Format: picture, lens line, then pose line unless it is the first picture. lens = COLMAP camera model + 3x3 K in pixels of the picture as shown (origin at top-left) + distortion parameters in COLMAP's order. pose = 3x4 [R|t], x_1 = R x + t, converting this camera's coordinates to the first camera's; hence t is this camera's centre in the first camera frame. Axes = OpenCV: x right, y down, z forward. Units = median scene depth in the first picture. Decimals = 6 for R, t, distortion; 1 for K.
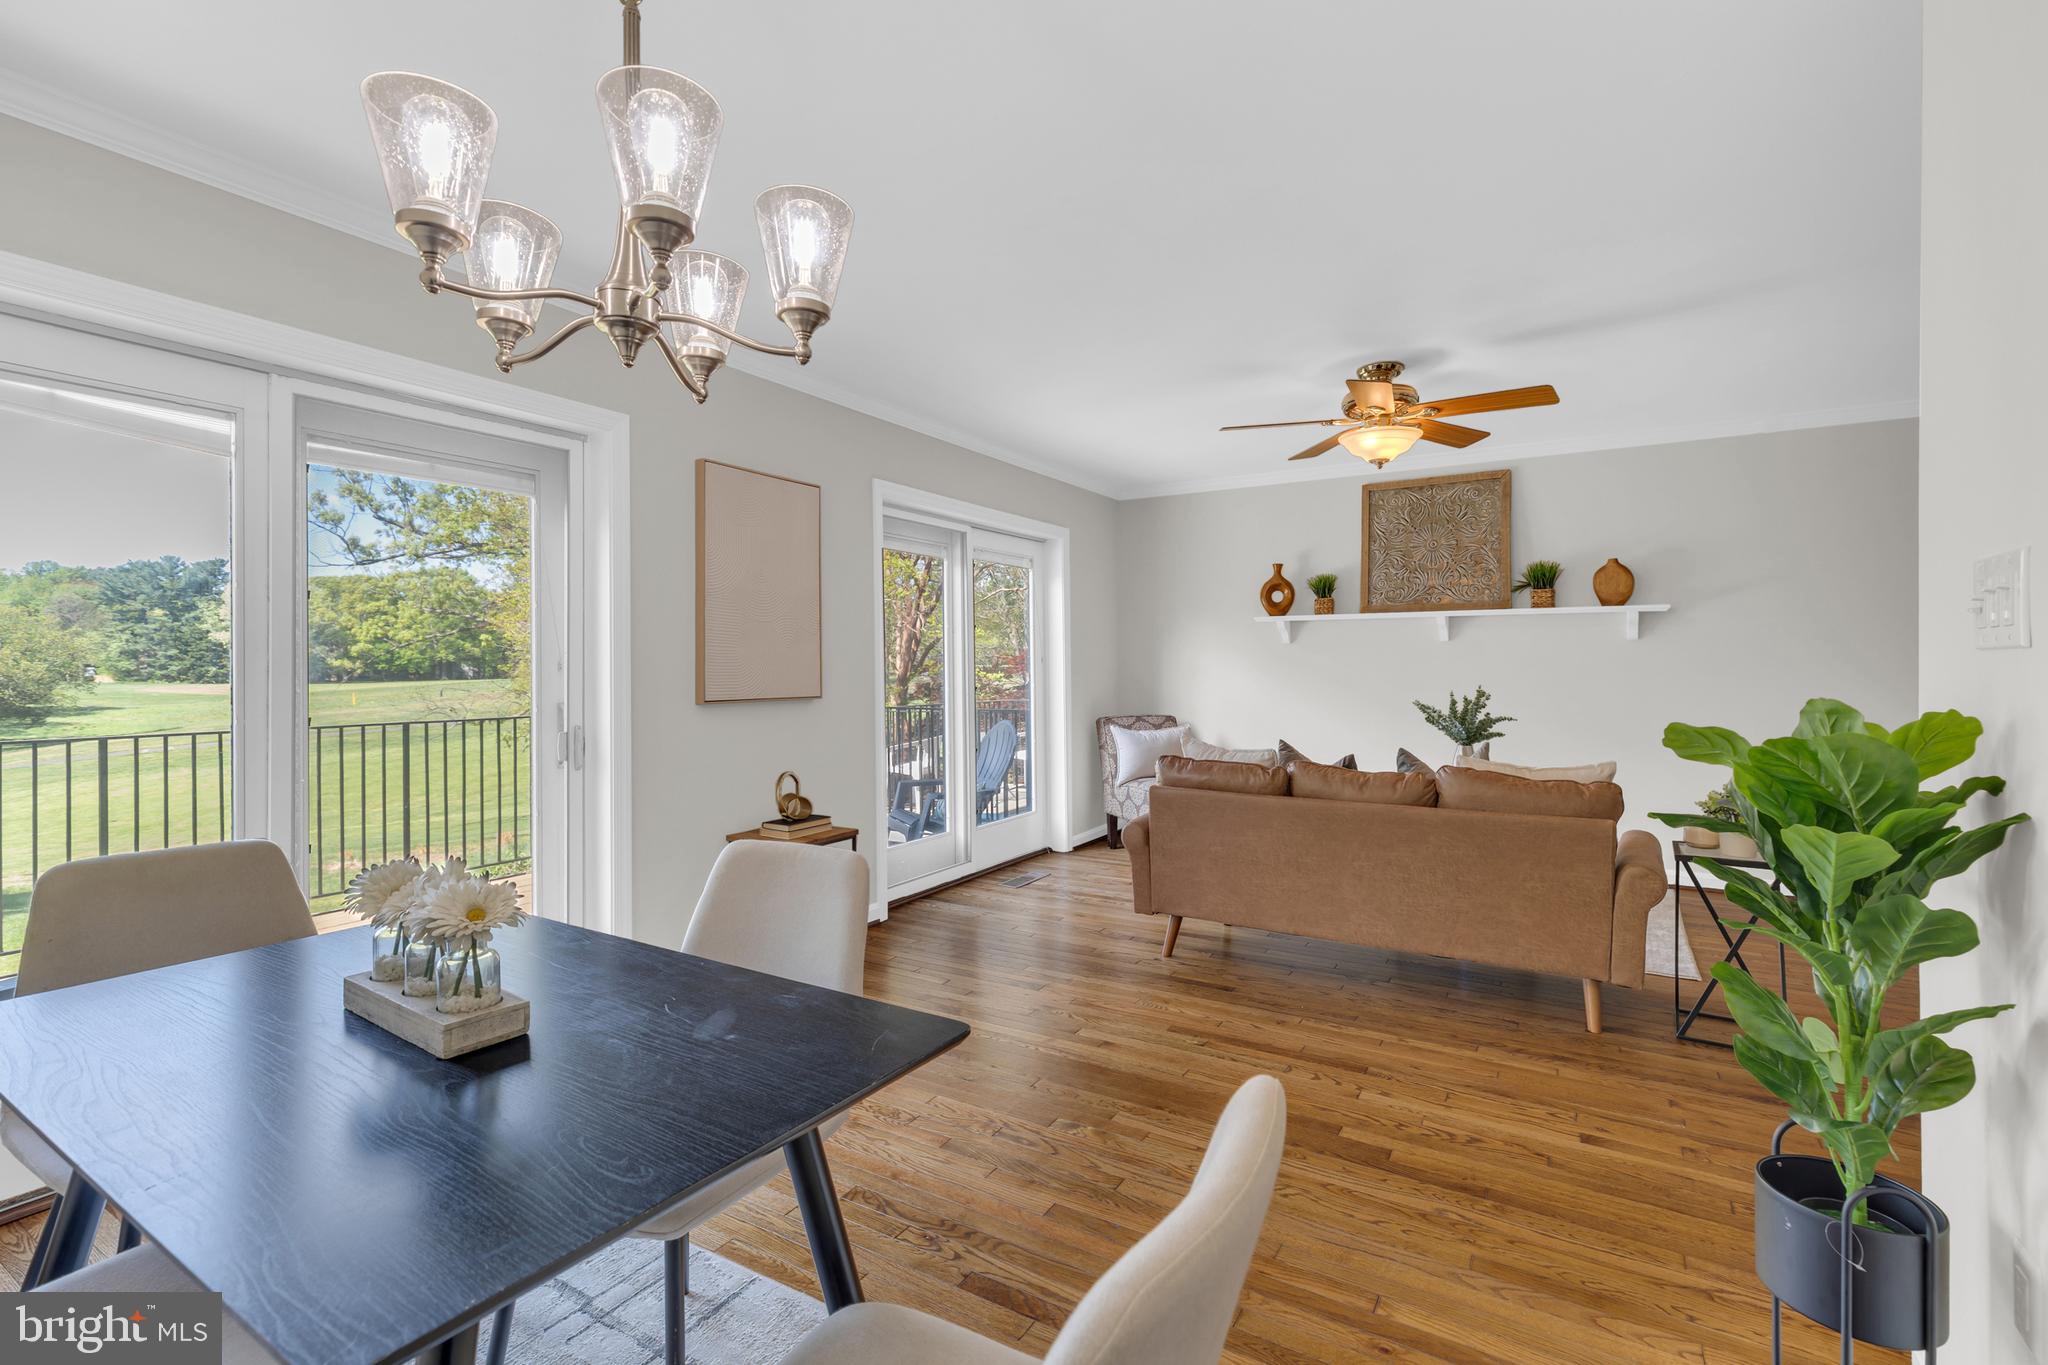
lens RADIAL K [[916.7, 0, 1018.9], [0, 916.7, 674.7], [0, 0, 1]] dist [0.000661, 0.000032]
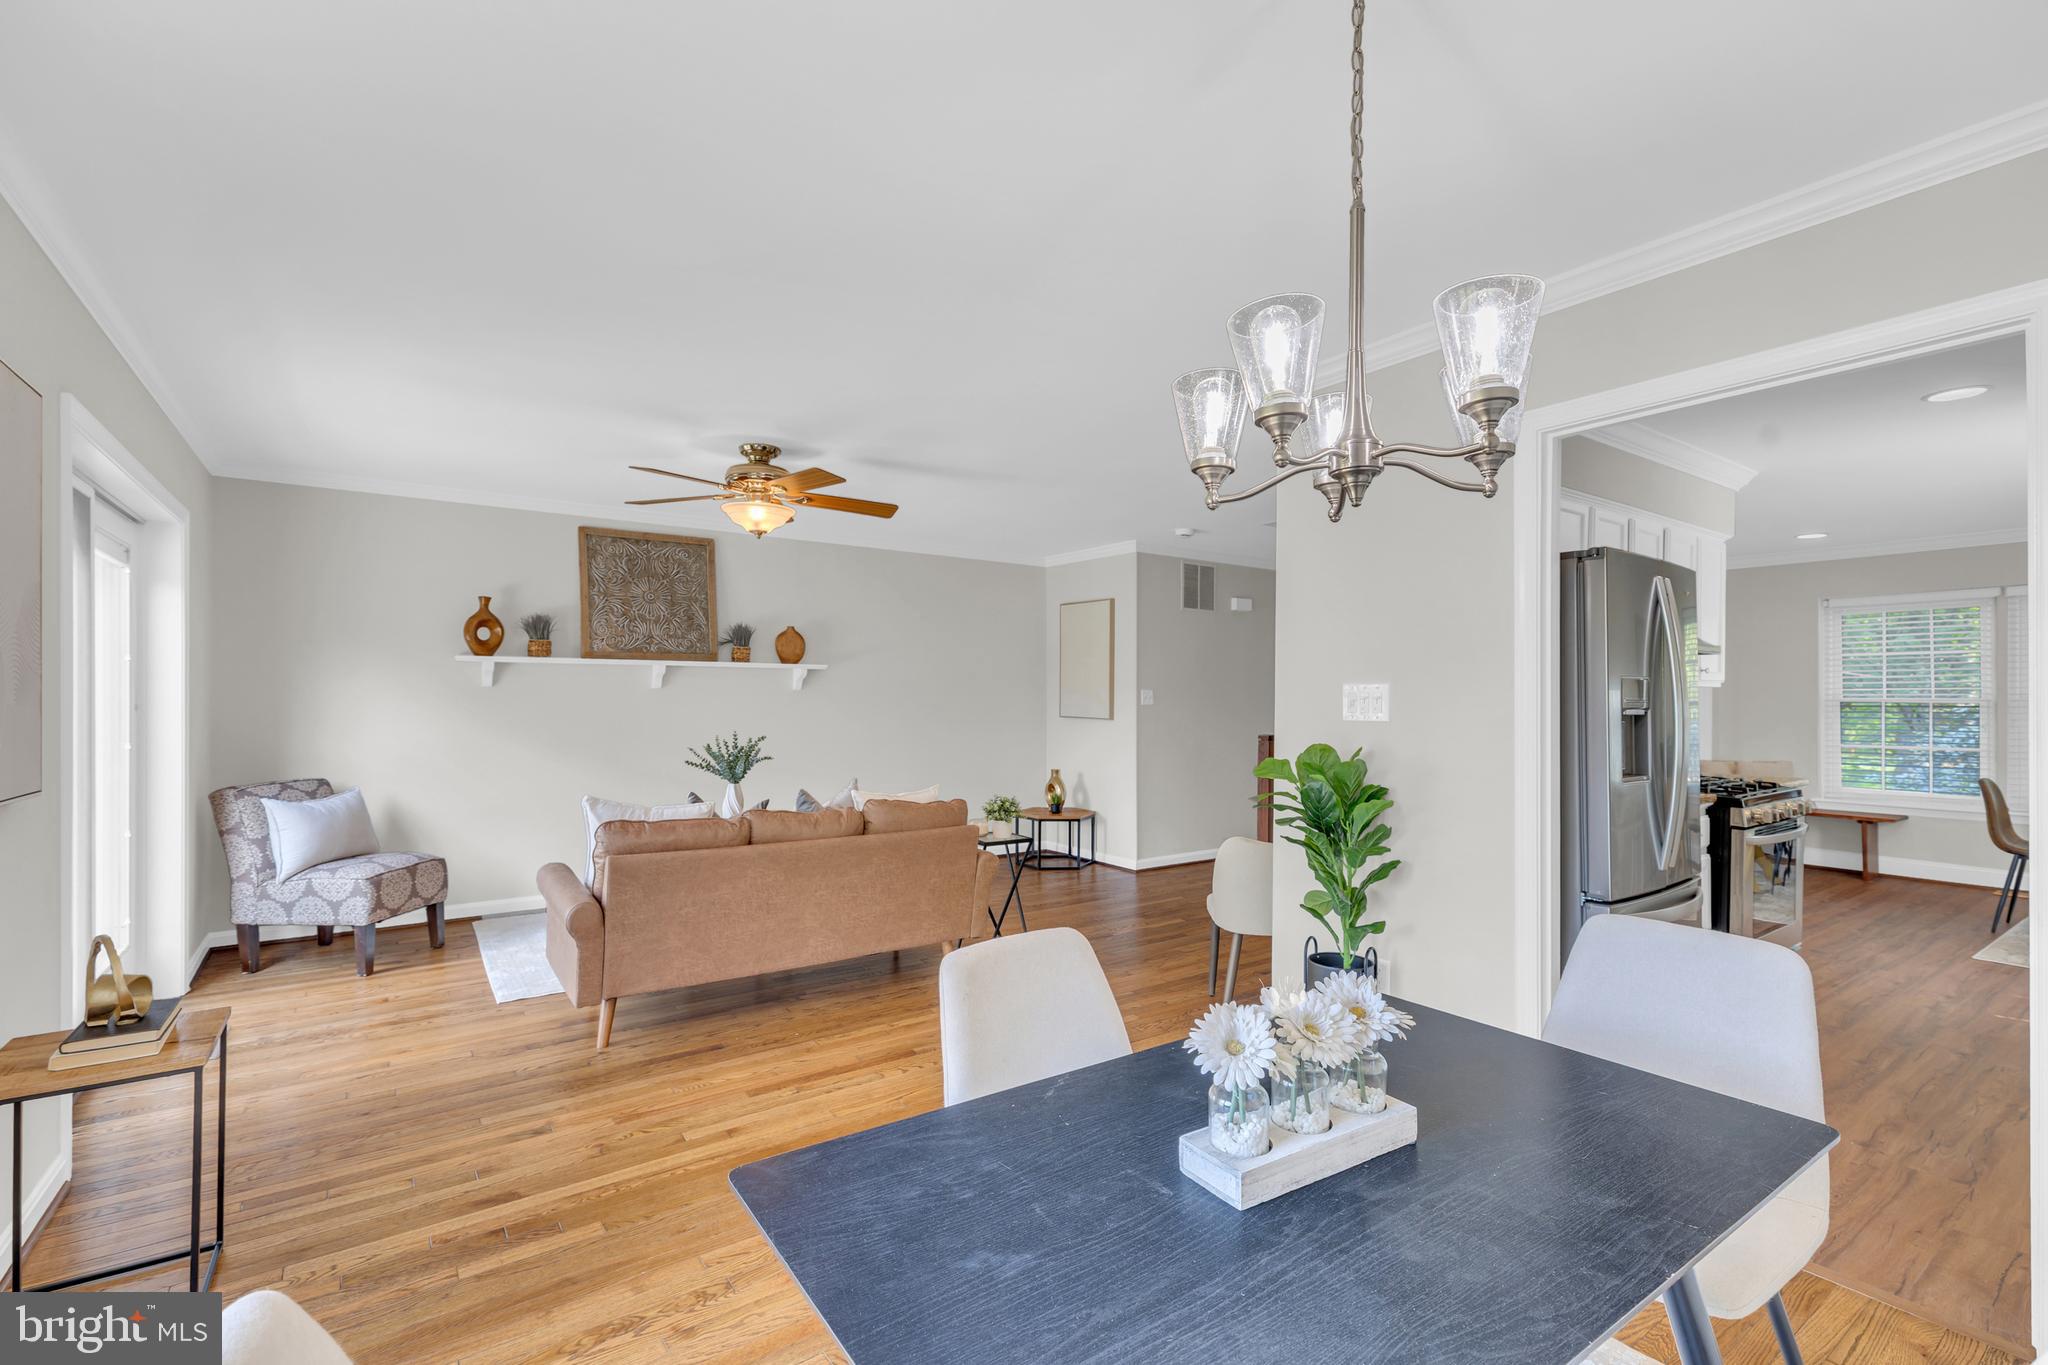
lens RADIAL K [[919.3, 0, 1018.7], [0, 919.3, 690.8], [0, 0, 1]] dist [-0.000069, -0.000158]
pose [[0.387225, 0.011633, 0.921912, -0.380984], [0.004110, 0.999889, -0.014343, -0.017727], [-0.921976, 0.009342, 0.387134, 0.211076]]
